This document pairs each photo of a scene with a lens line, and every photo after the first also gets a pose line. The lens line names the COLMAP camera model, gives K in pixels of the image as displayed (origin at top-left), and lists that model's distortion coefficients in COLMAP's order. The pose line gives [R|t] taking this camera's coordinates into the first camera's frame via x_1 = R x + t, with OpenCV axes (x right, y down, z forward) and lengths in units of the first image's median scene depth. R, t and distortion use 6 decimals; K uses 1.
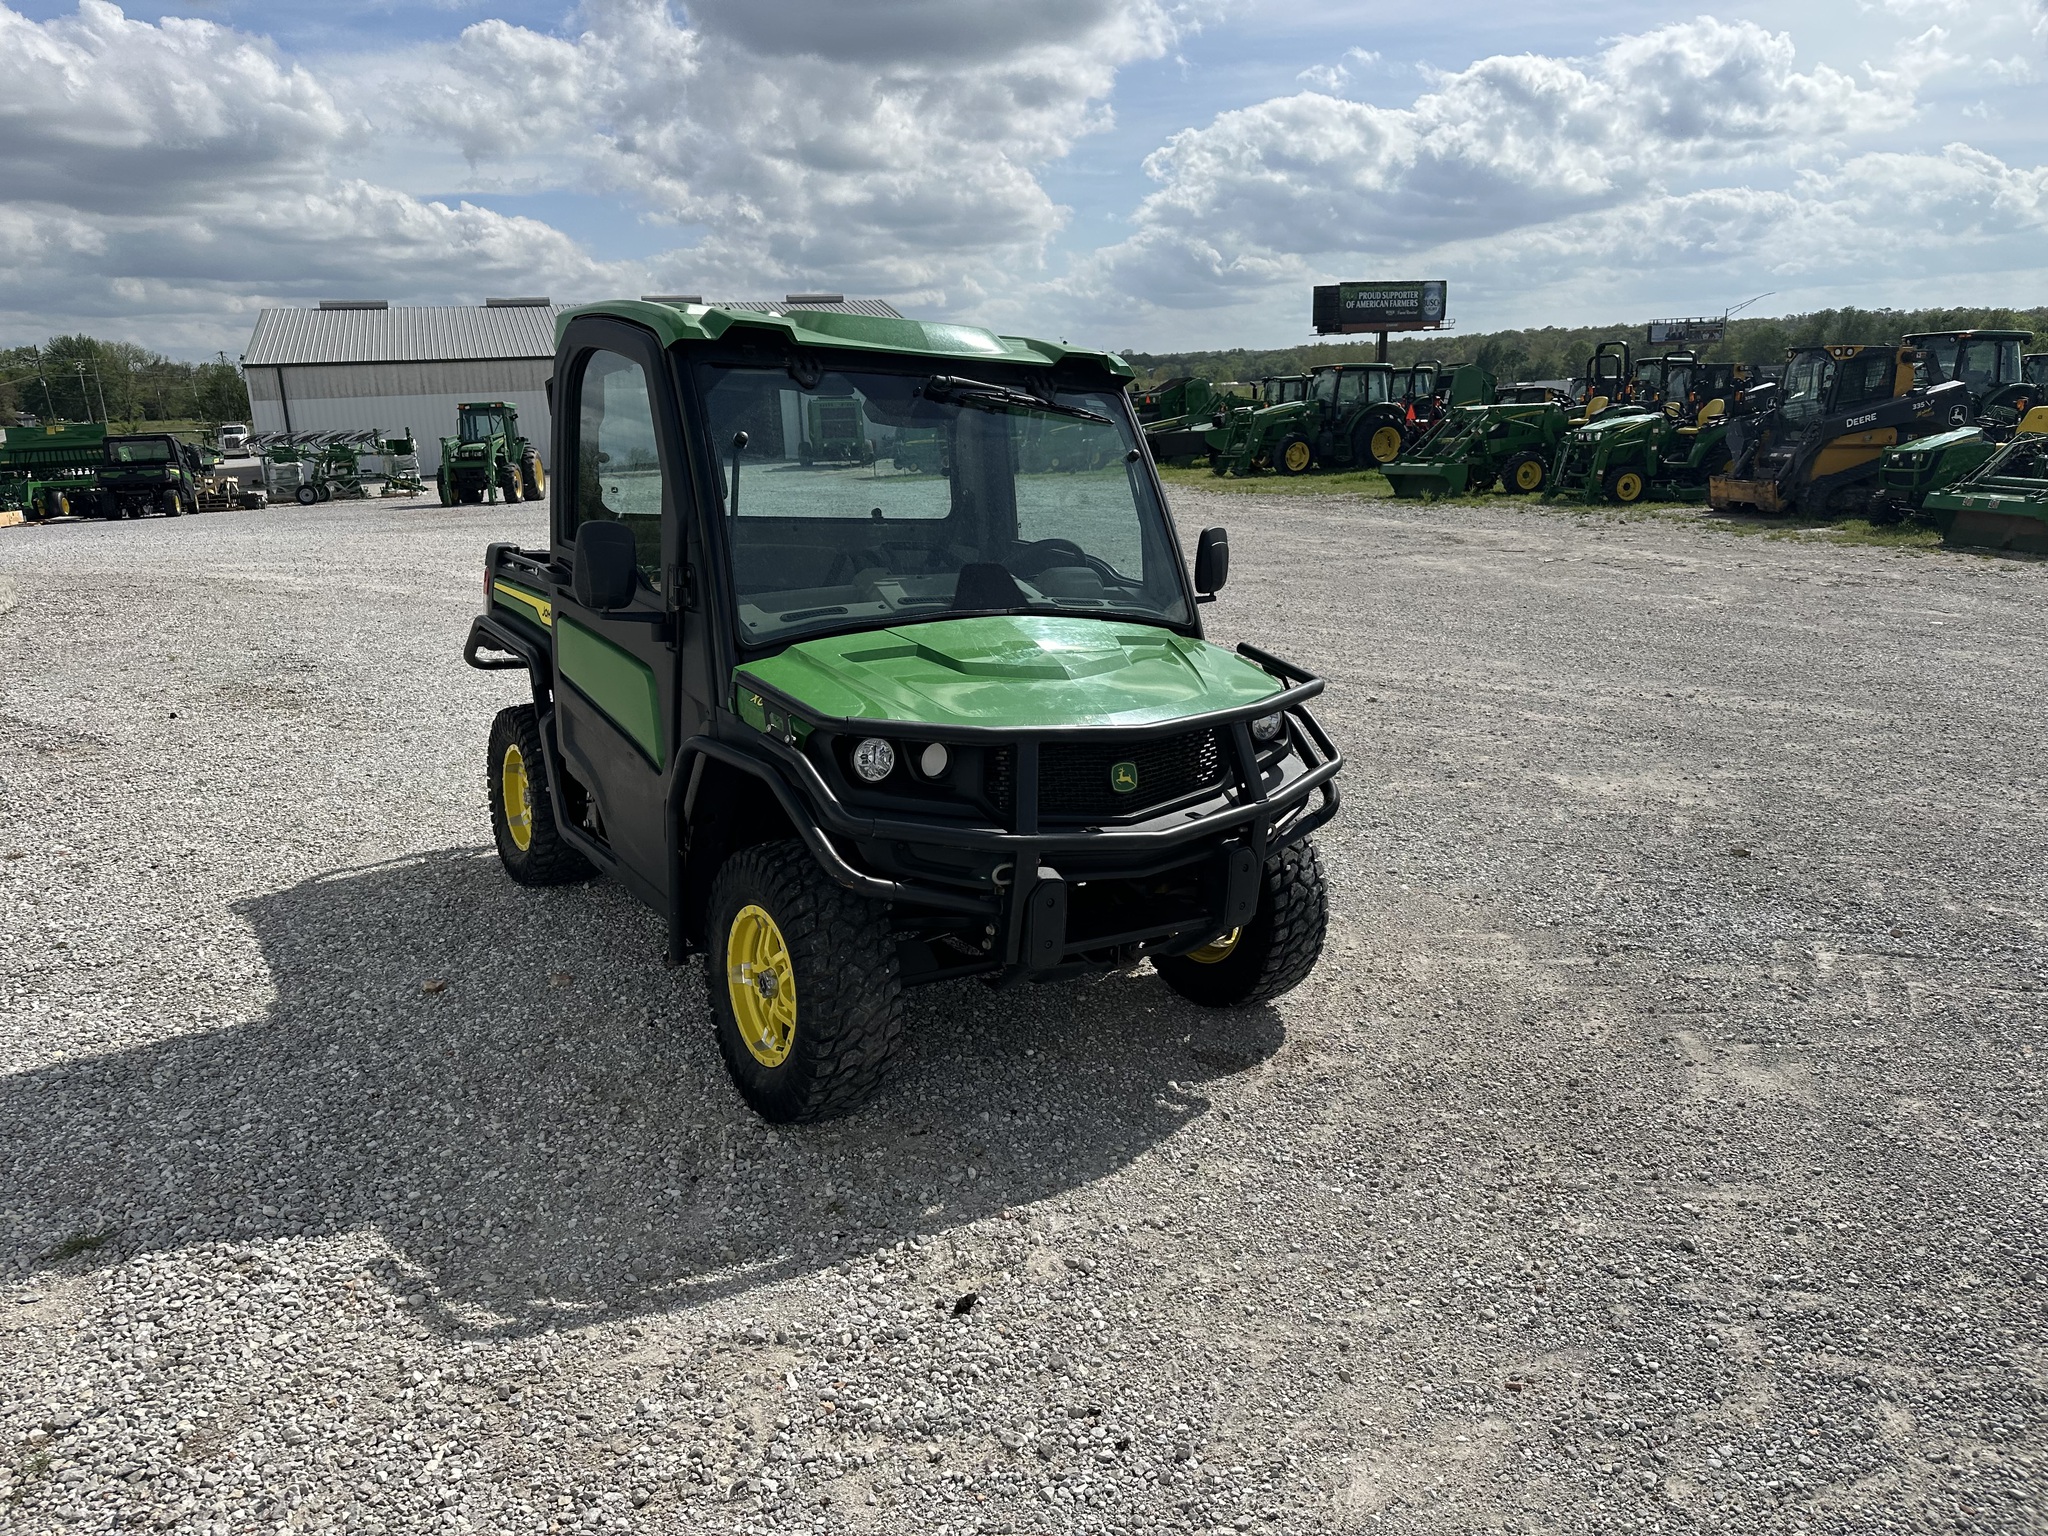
lens RADIAL K [[1441.9, 0, 1017.7], [0, 1441.9, 744.9], [0, 0, 1]] dist [0.020453, -0.027512]
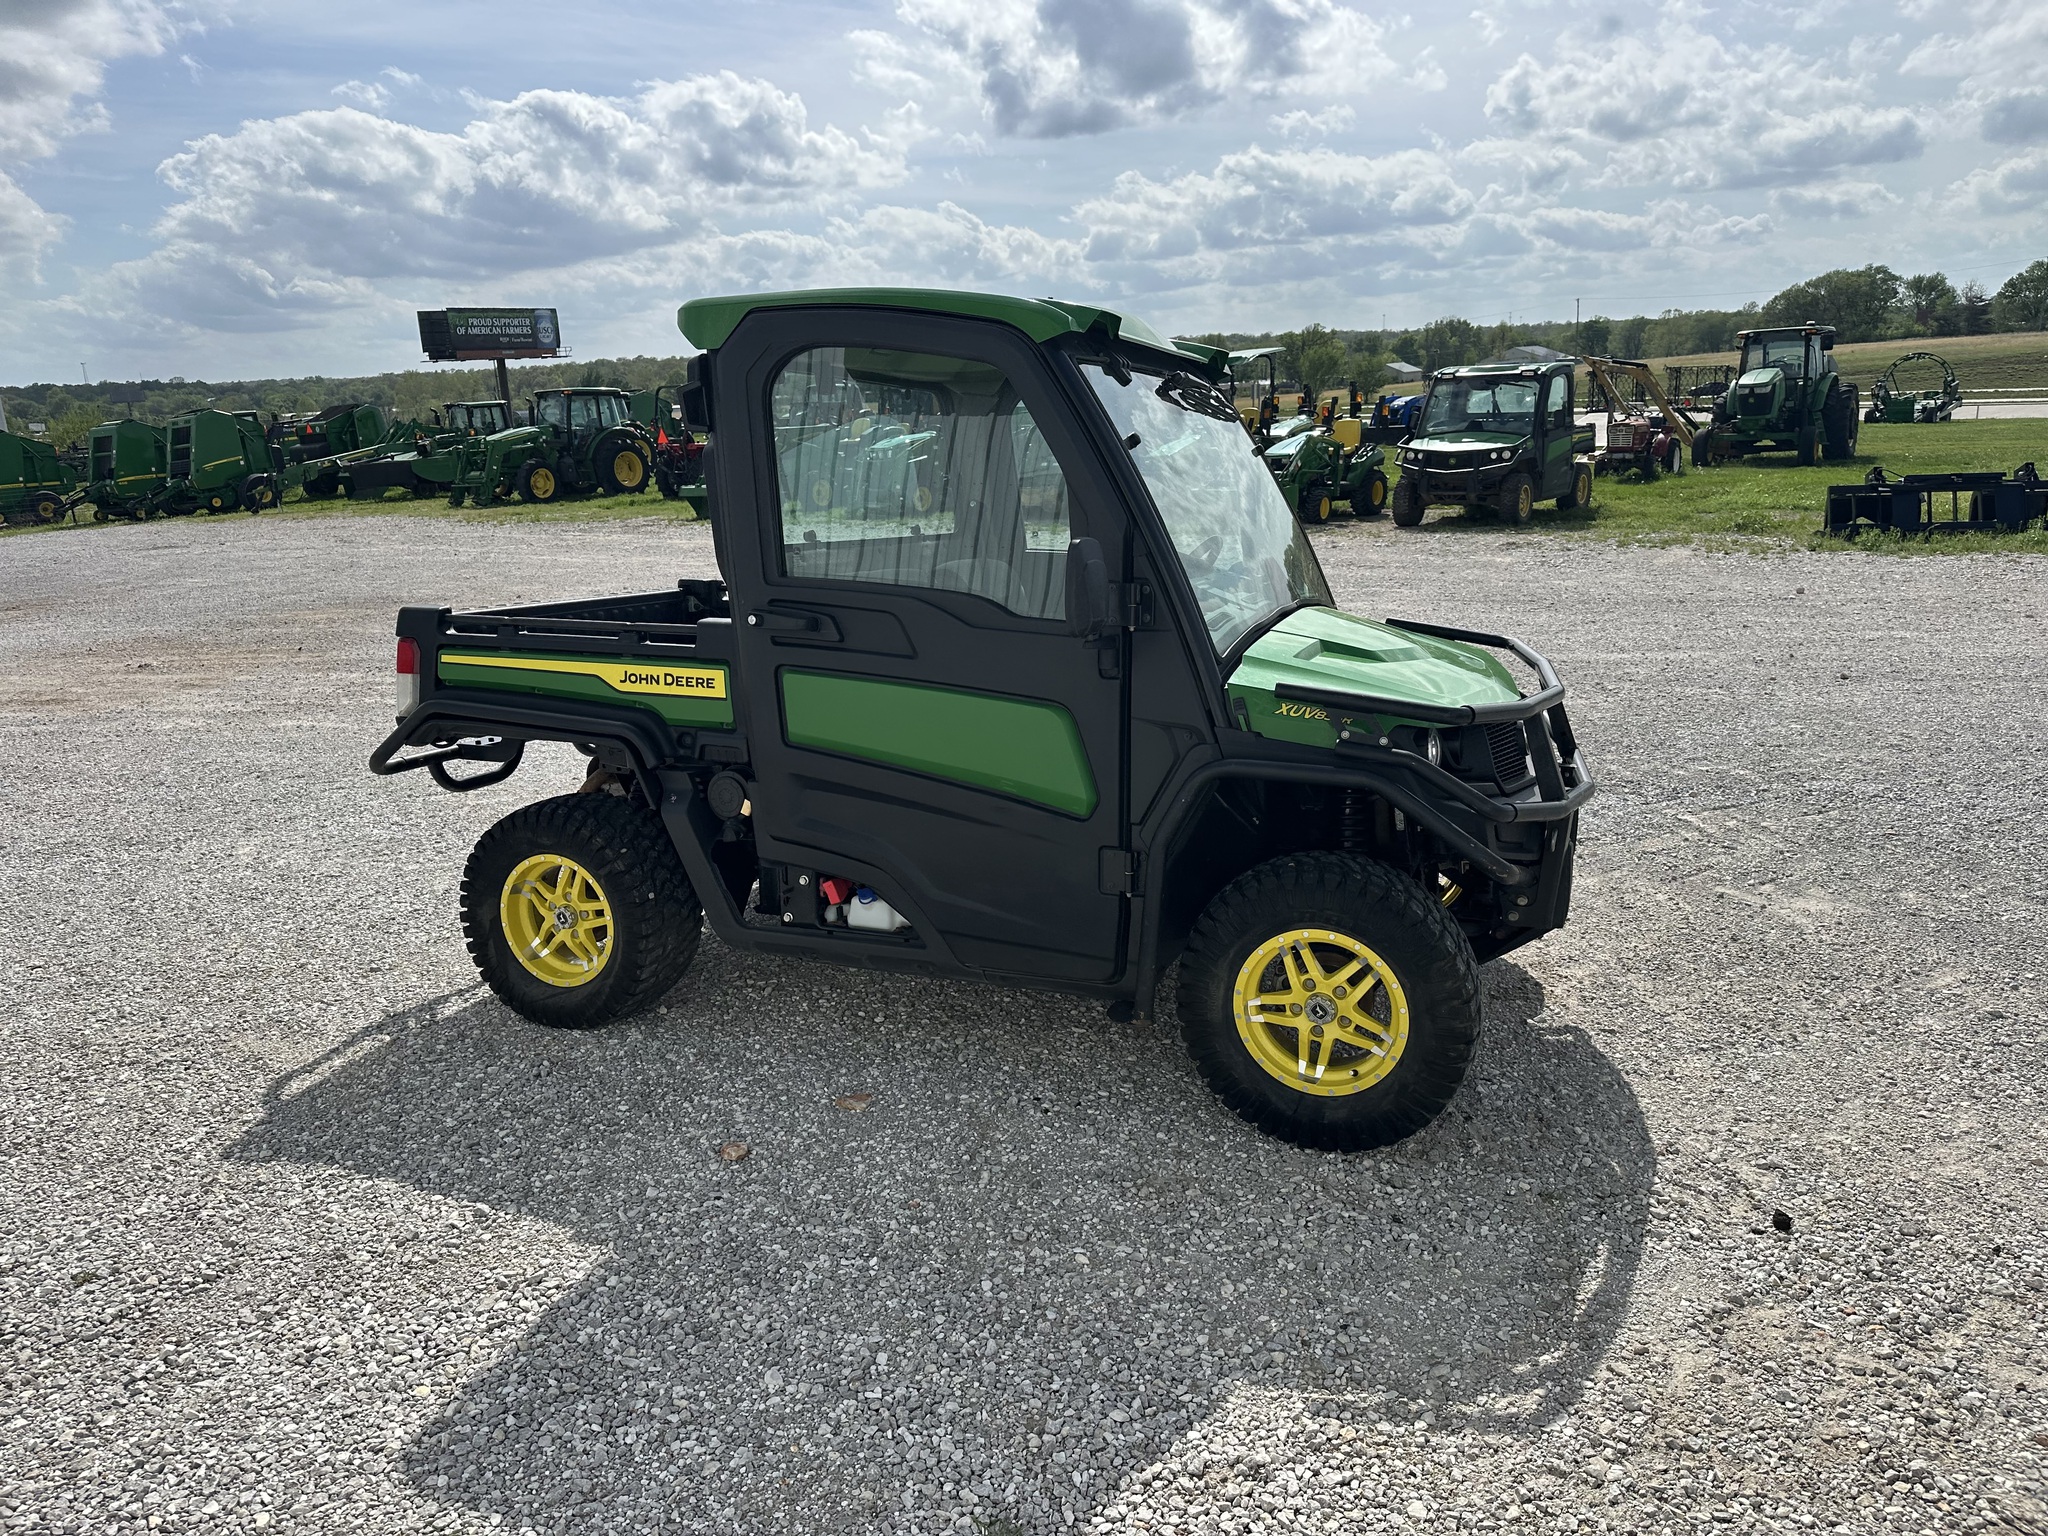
lens RADIAL K [[1439.4, 0, 1017.5], [0, 1439.4, 736.0], [0, 0, 1]] dist [0.031089, -0.039119]
pose [[0.831372, -0.141526, 0.537393, -0.556261], [0.154416, 0.987777, 0.021249, -0.041274], [-0.533832, 0.065316, 0.843064, 0.202655]]
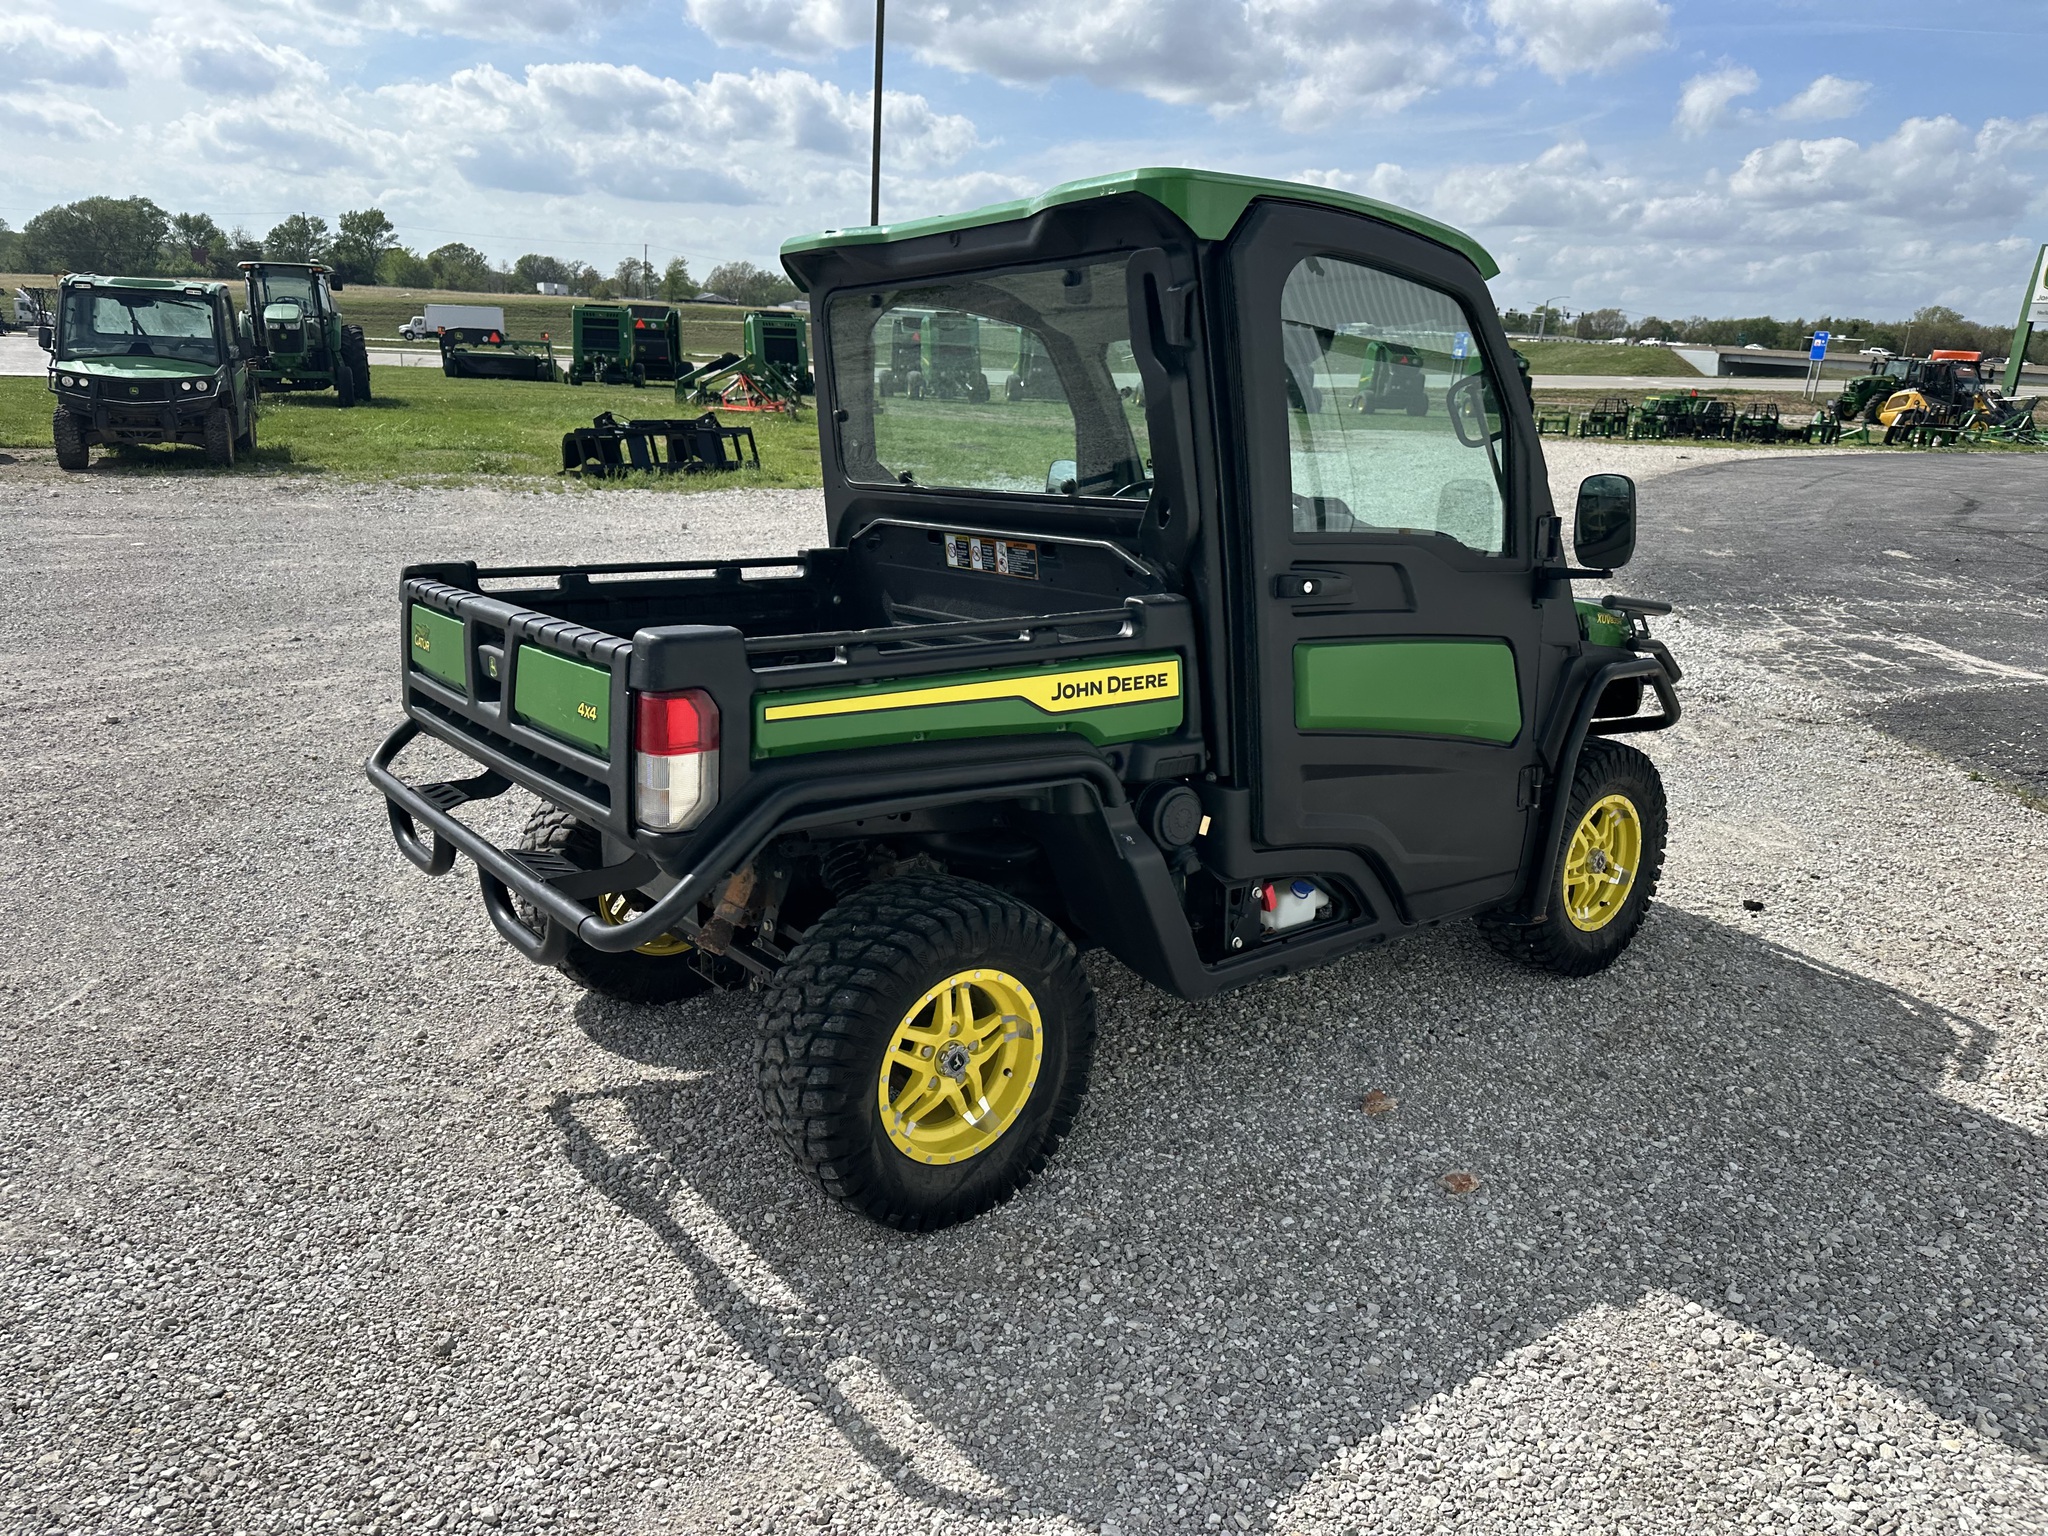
lens RADIAL K [[1438.4, 0, 1022.9], [0, 1438.4, 760.1], [0, 0, 1]] dist [0.033285, -0.039749]
pose [[-0.068212, -0.264227, 0.962045, -0.843272], [0.190774, 0.943043, 0.272535, -0.214465], [-0.979261, 0.202123, -0.013920, 0.983551]]
